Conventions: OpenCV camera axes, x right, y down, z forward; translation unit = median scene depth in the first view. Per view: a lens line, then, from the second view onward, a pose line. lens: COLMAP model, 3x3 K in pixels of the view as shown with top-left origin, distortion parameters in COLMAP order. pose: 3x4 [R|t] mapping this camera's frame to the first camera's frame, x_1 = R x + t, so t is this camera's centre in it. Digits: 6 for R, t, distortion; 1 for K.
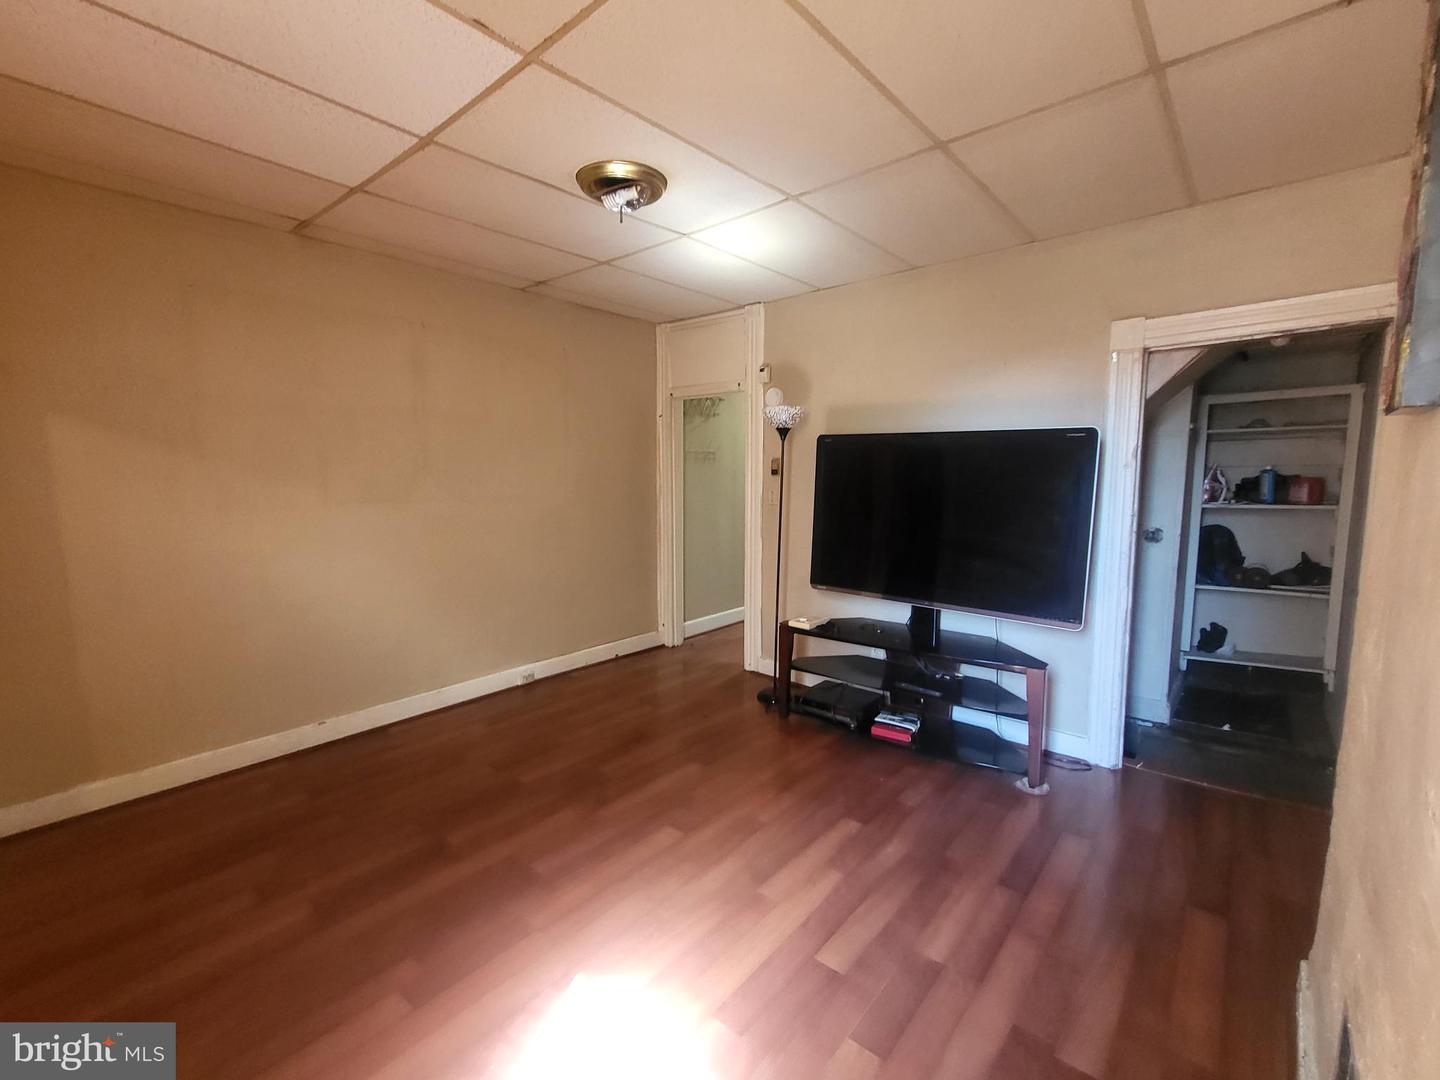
lens RADIAL K [[589.0, 0, 713.4], [0, 589.0, 543.7], [0, 0, 1]] dist [0.001120, 0.000038]
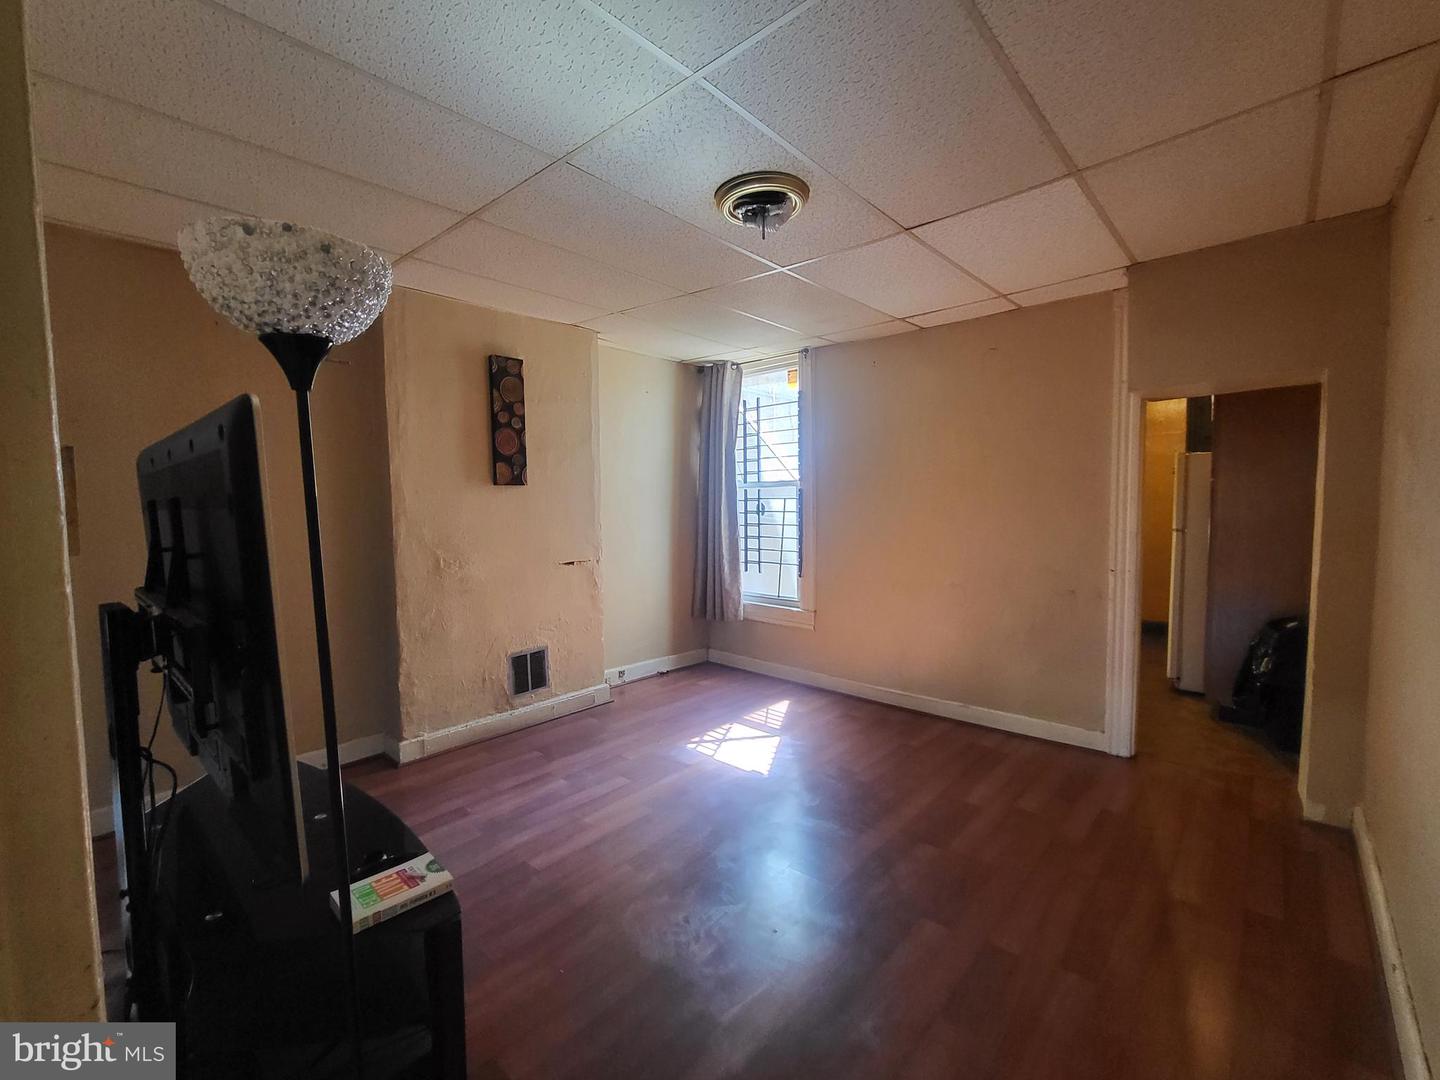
lens RADIAL K [[589.0, 0, 713.4], [0, 589.0, 543.7], [0, 0, 1]] dist [0.001120, 0.000038]
pose [[-0.999412, 0.022237, 0.026116, -0.110366], [0.026945, 0.980120, 0.196566, -0.270482], [-0.021226, 0.197154, -0.980143, 2.148052]]
